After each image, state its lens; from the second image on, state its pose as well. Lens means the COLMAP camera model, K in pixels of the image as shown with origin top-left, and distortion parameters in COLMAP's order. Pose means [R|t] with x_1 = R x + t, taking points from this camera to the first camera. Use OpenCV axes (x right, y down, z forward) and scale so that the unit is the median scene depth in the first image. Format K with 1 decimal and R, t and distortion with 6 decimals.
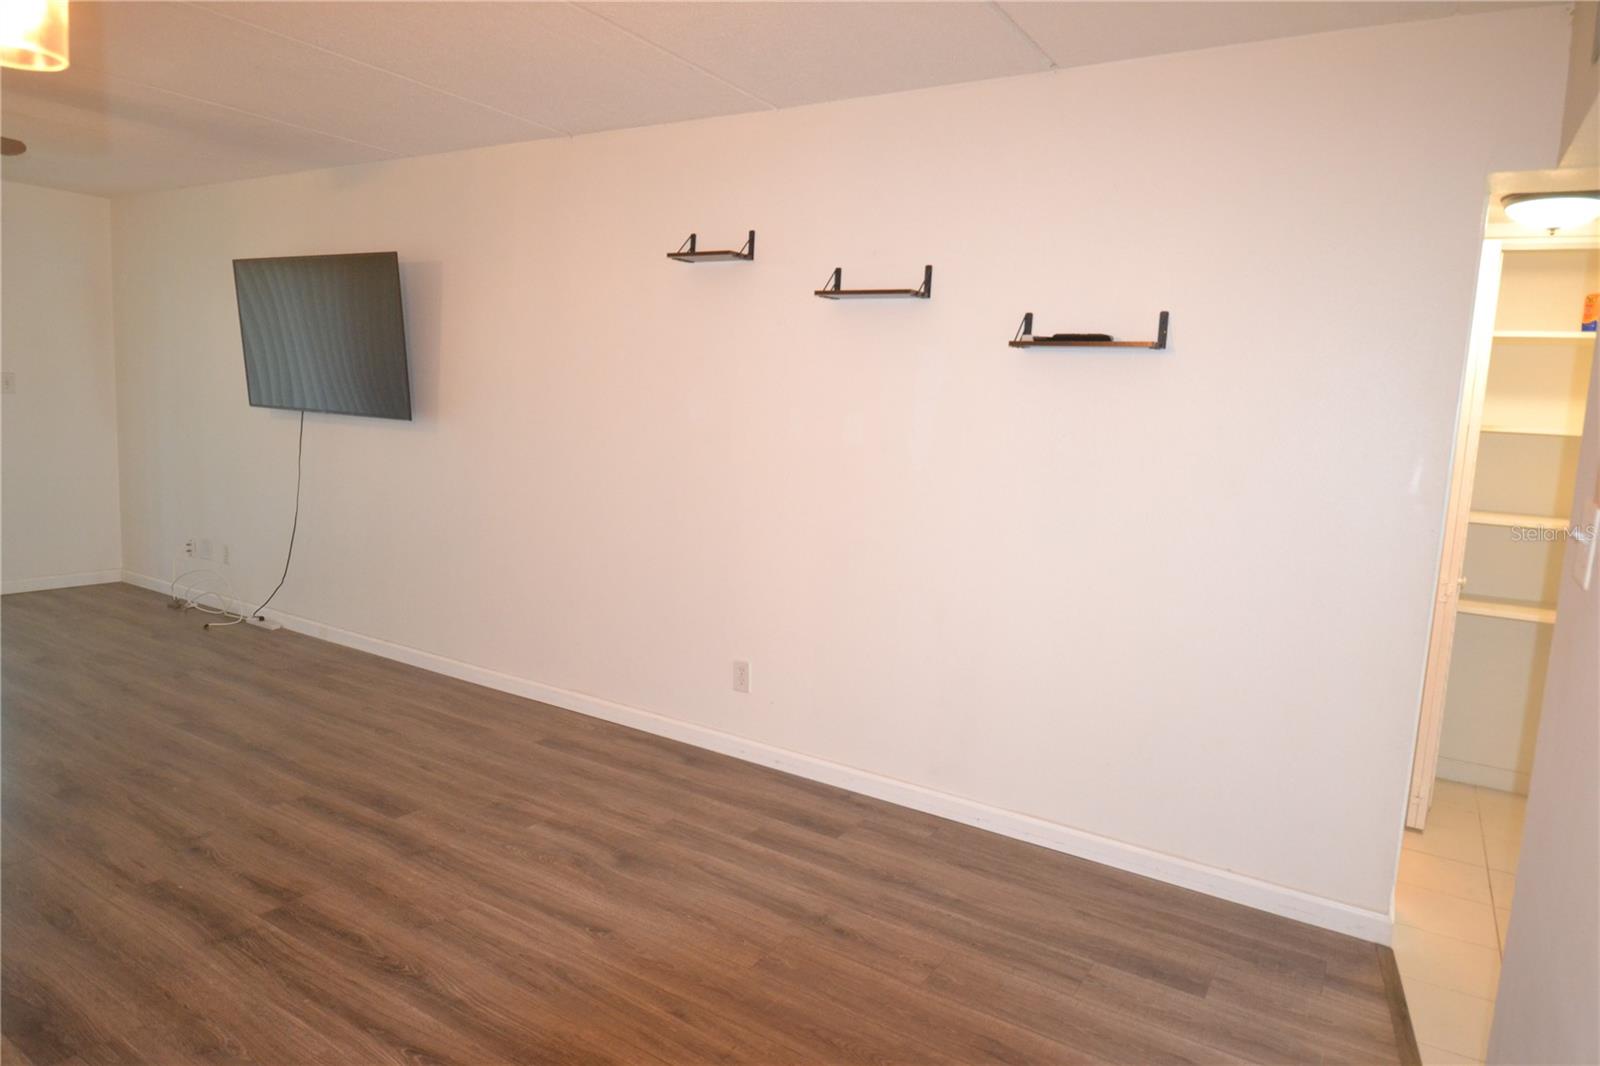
lens RADIAL K [[977.1, 0, 799.1], [0, 977.1, 527.2], [0, 0, 1]] dist [0.035288, -0.045172]
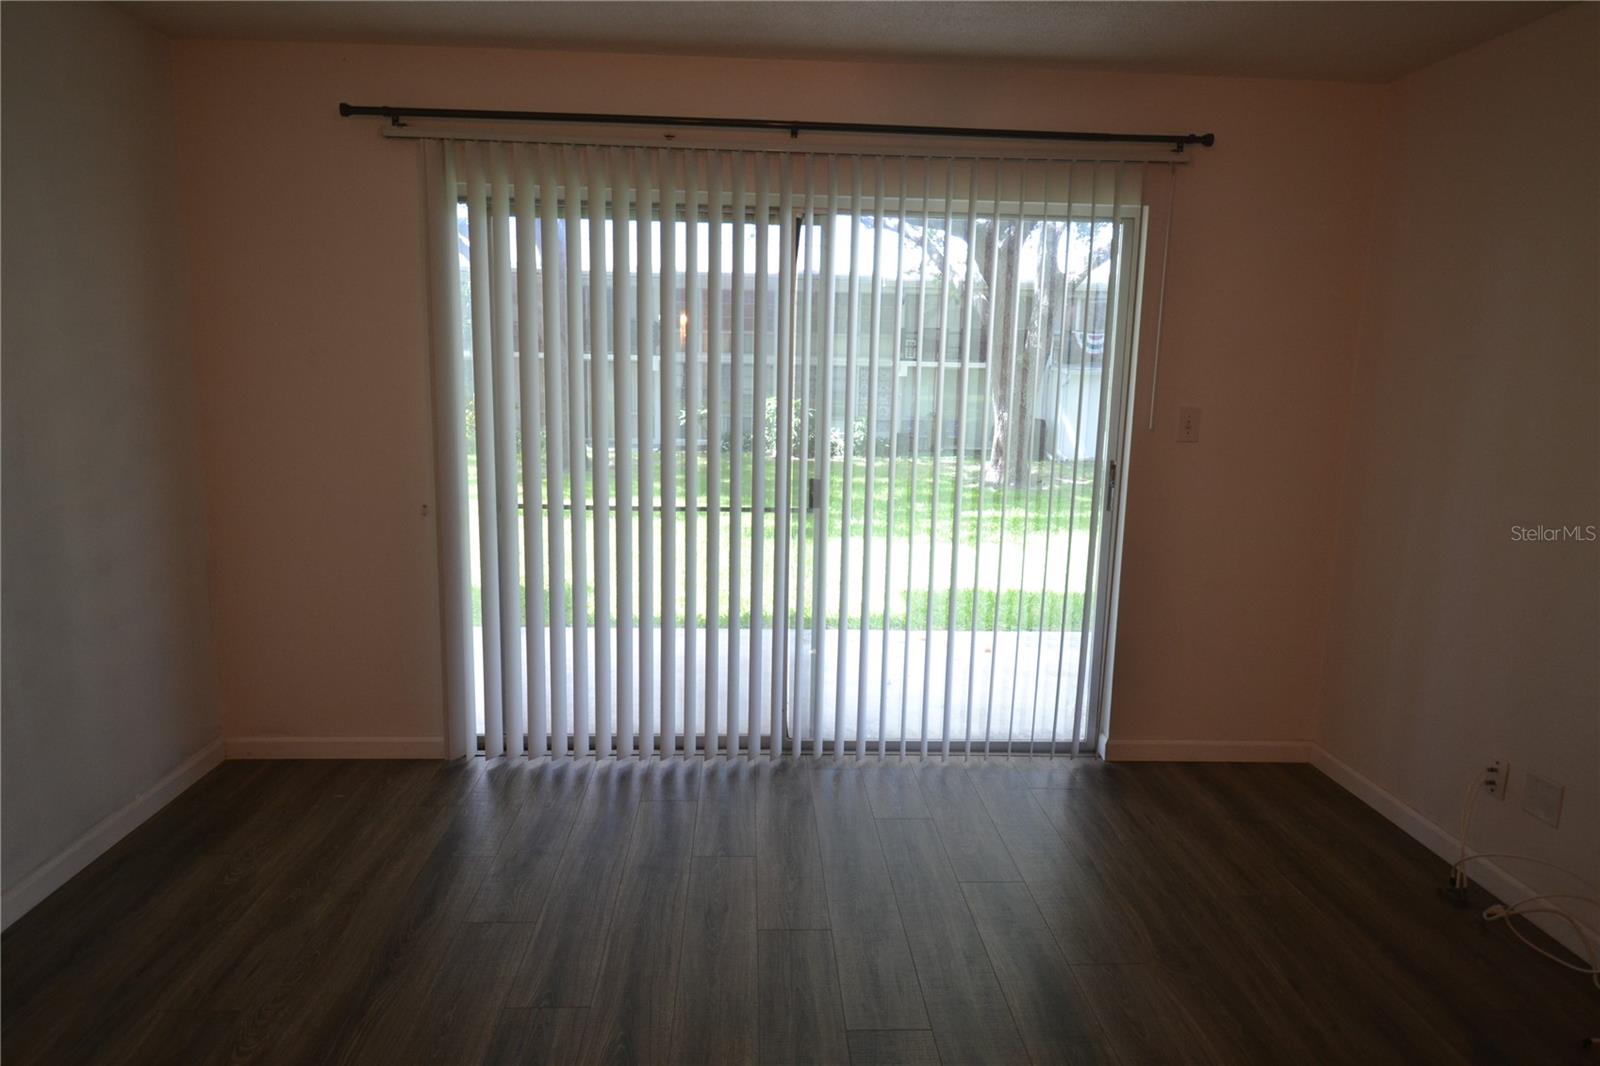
lens RADIAL K [[977.1, 0, 784.3], [0, 977.1, 521.7], [0, 0, 1]] dist [0.035288, -0.045172]
pose [[0.566399, 0.096158, -0.818502, -0.583487], [-0.098285, 0.993963, 0.048758, -0.120111], [0.818249, 0.052829, 0.572431, 0.593115]]
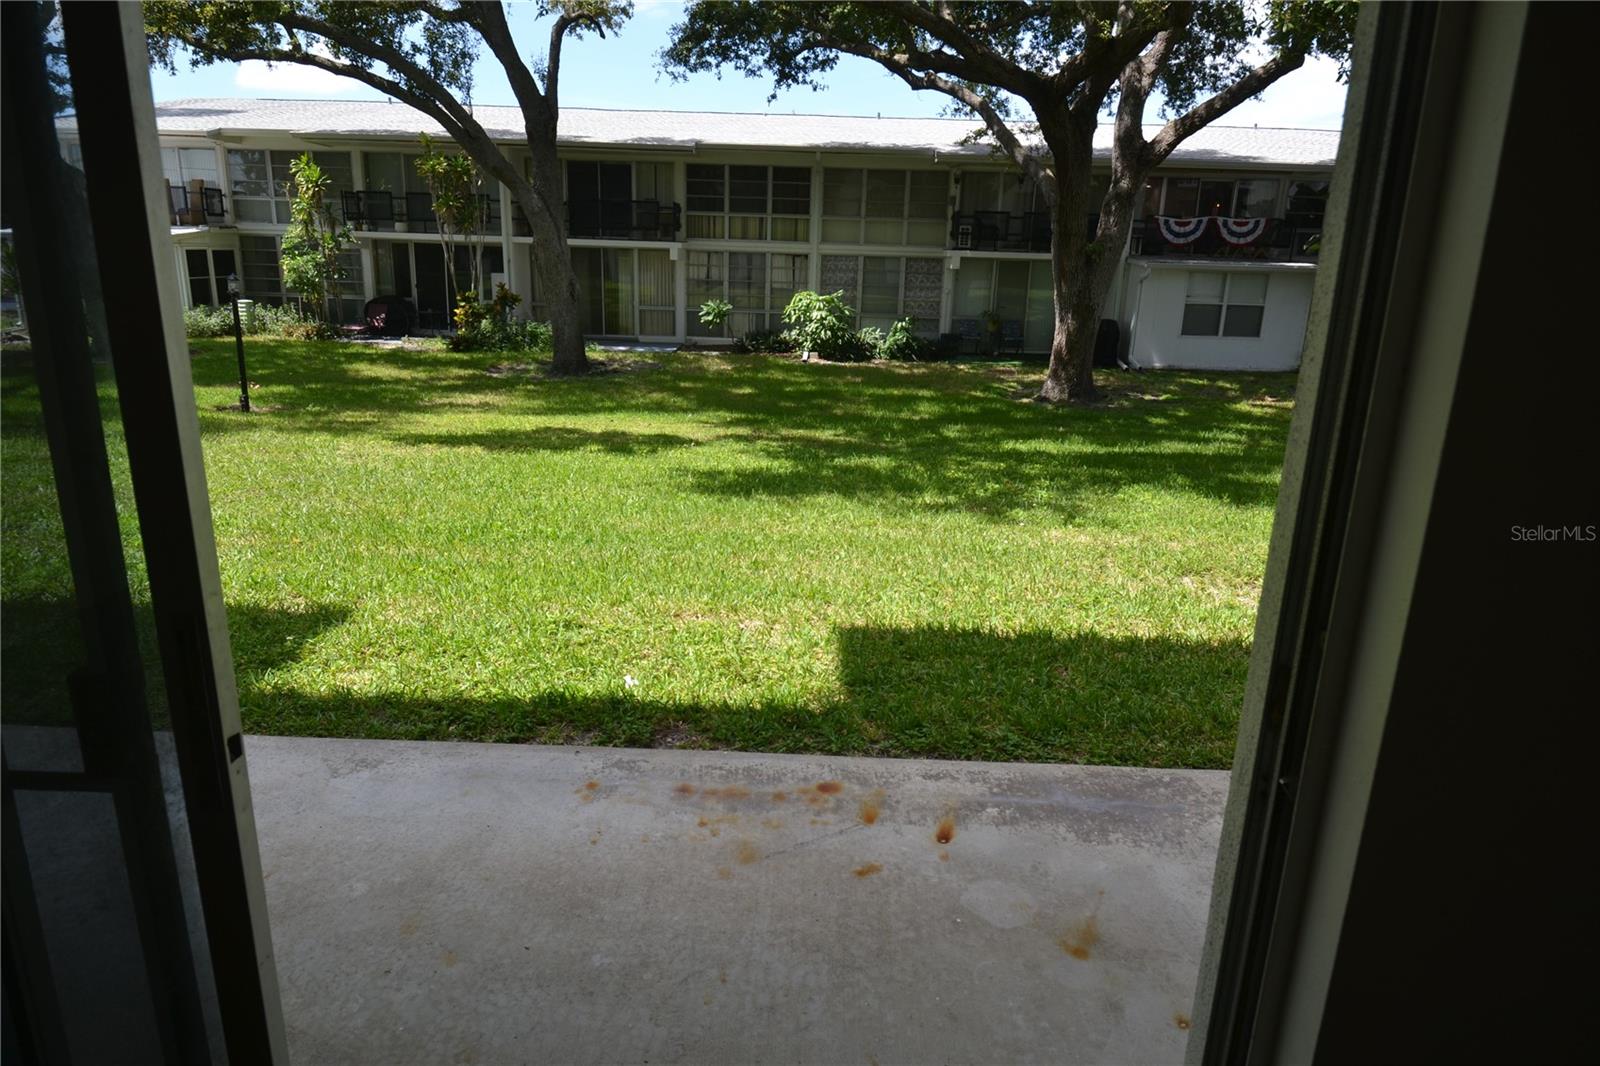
lens RADIAL K [[977.1, 0, 802.9], [0, 977.1, 514.1], [0, 0, 1]] dist [0.035288, -0.045172]
pose [[0.521725, 0.188565, -0.832013, -0.969754], [-0.111793, 0.981968, 0.152450, -0.201488], [0.845757, 0.013476, 0.533398, 1.089165]]
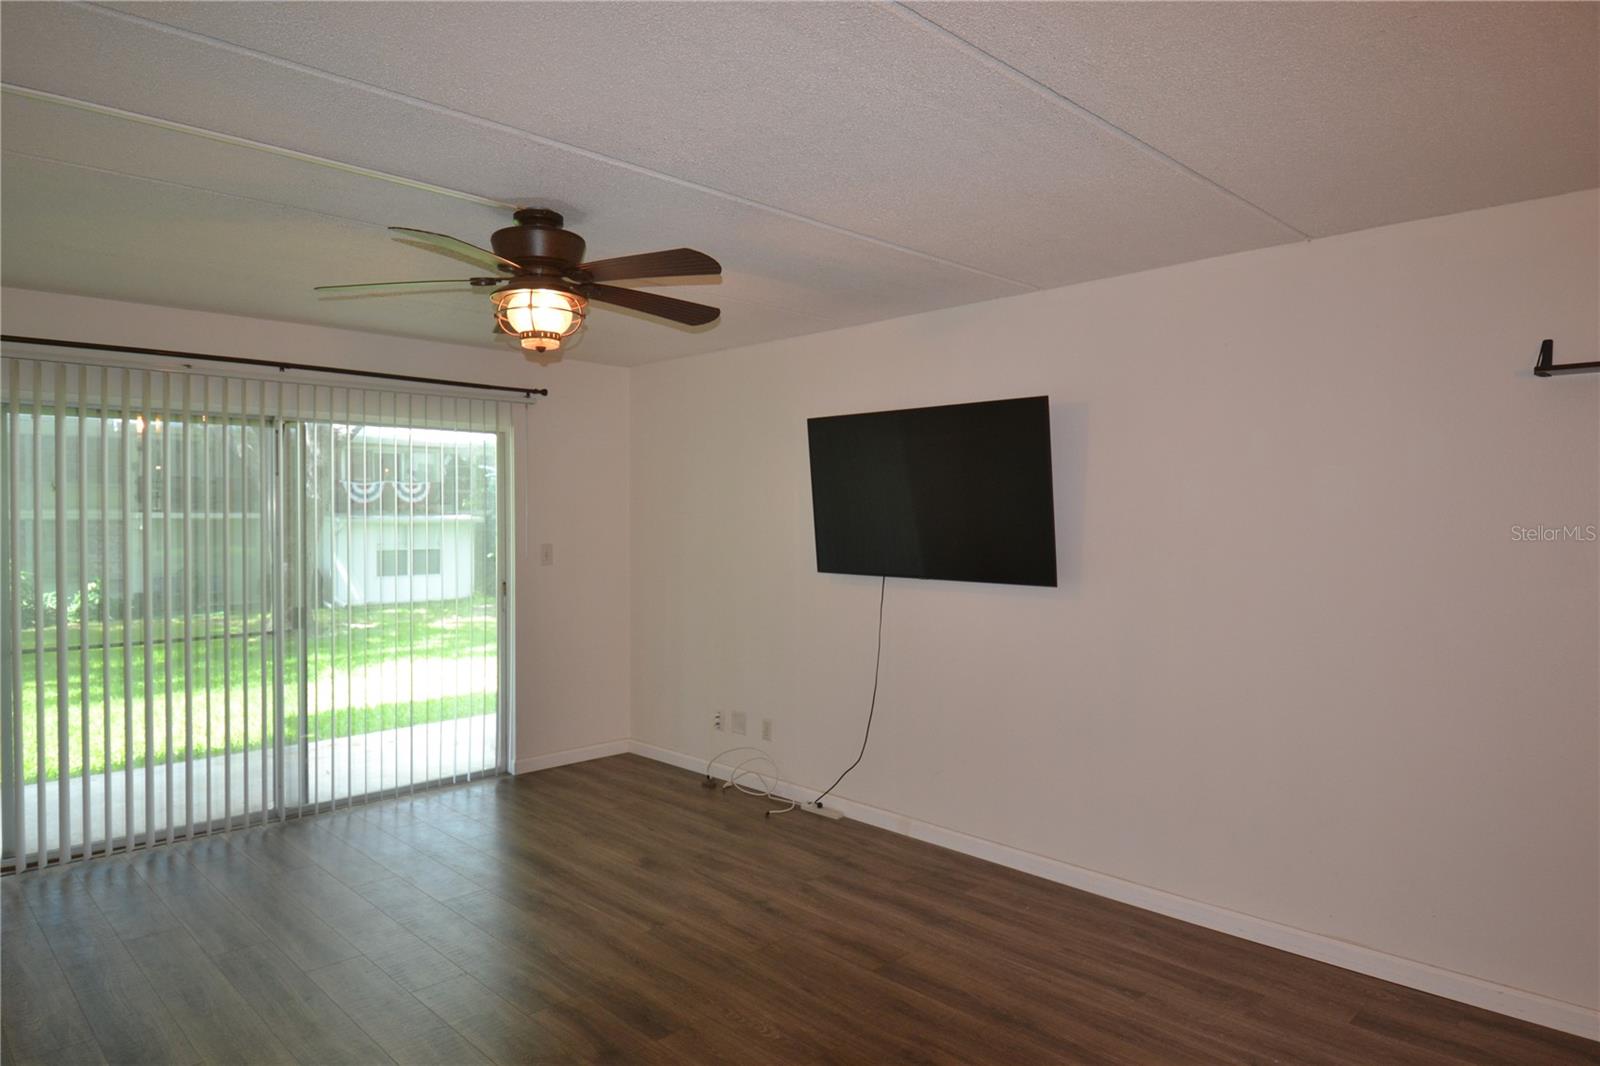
lens RADIAL K [[977.1, 0, 792.6], [0, 977.1, 522.1], [0, 0, 1]] dist [0.035288, -0.045172]
pose [[0.972568, -0.048094, -0.227592, -0.435234], [0.019356, 0.991732, -0.126858, -0.062817], [0.231811, 0.118973, 0.965458, 0.119885]]
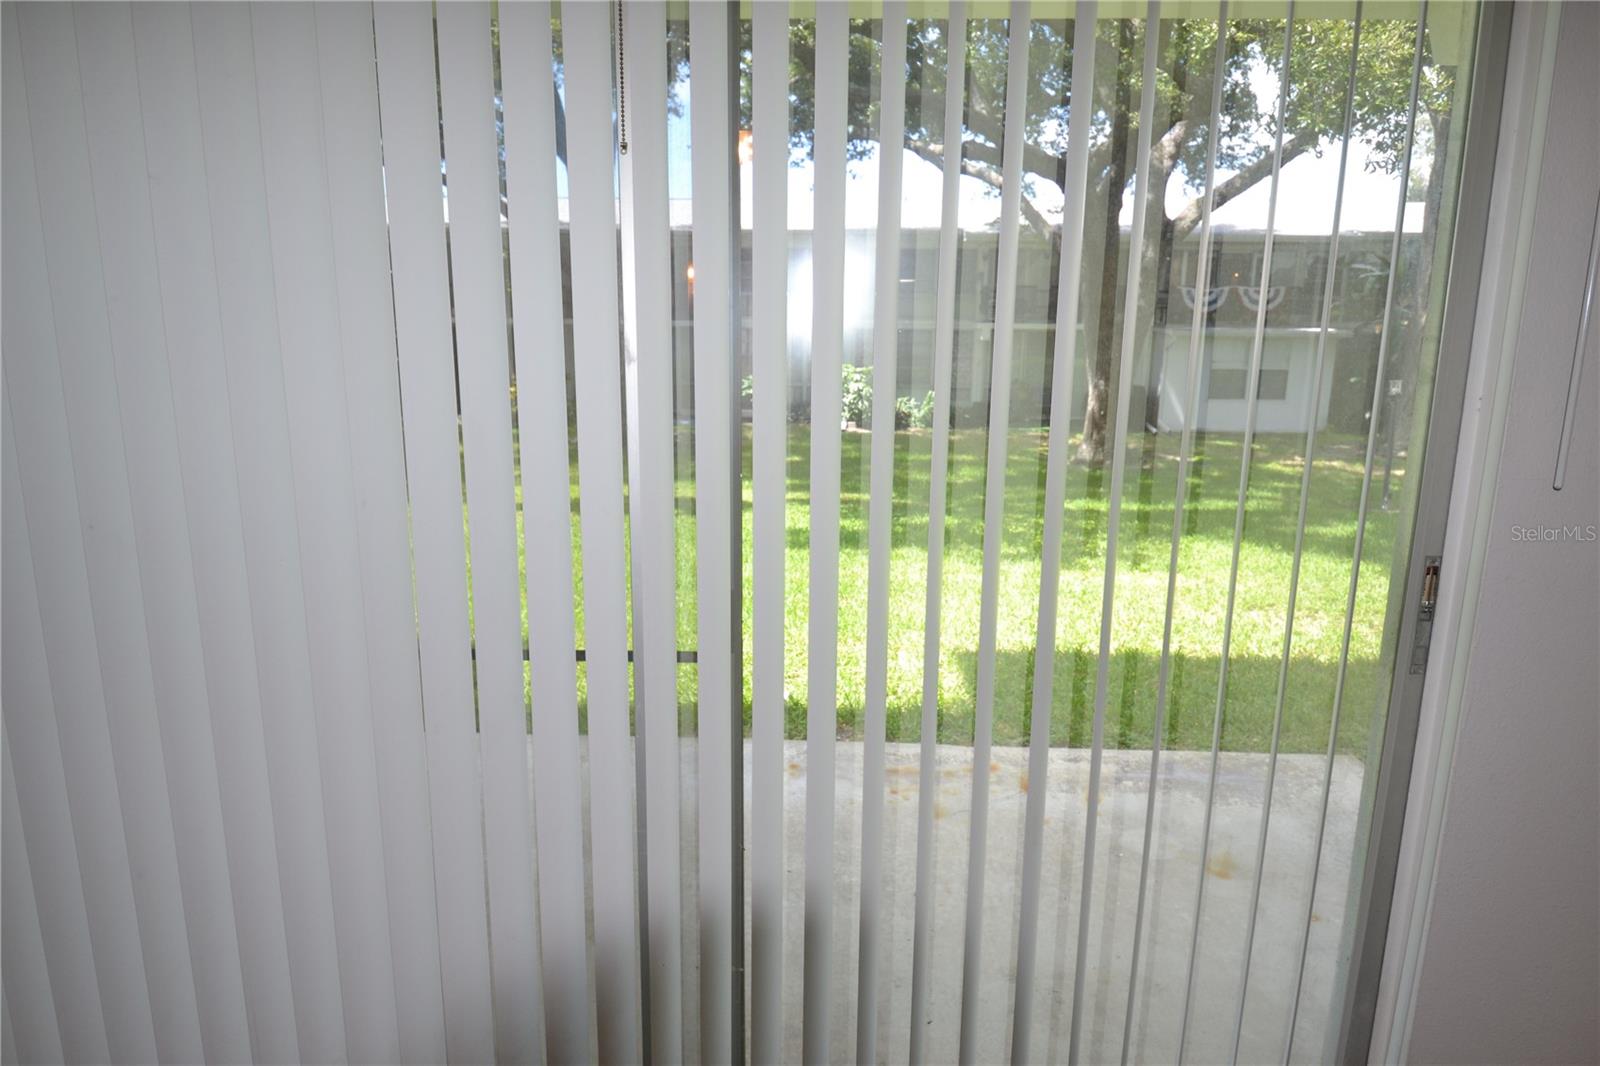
lens RADIAL K [[977.1, 0, 793.4], [0, 977.1, 517.6], [0, 0, 1]] dist [0.035288, -0.045172]
pose [[0.500674, 0.123875, -0.856727, -0.887253], [-0.094971, 0.991594, 0.087874, -0.179461], [0.860411, 0.037368, 0.508230, 0.894074]]
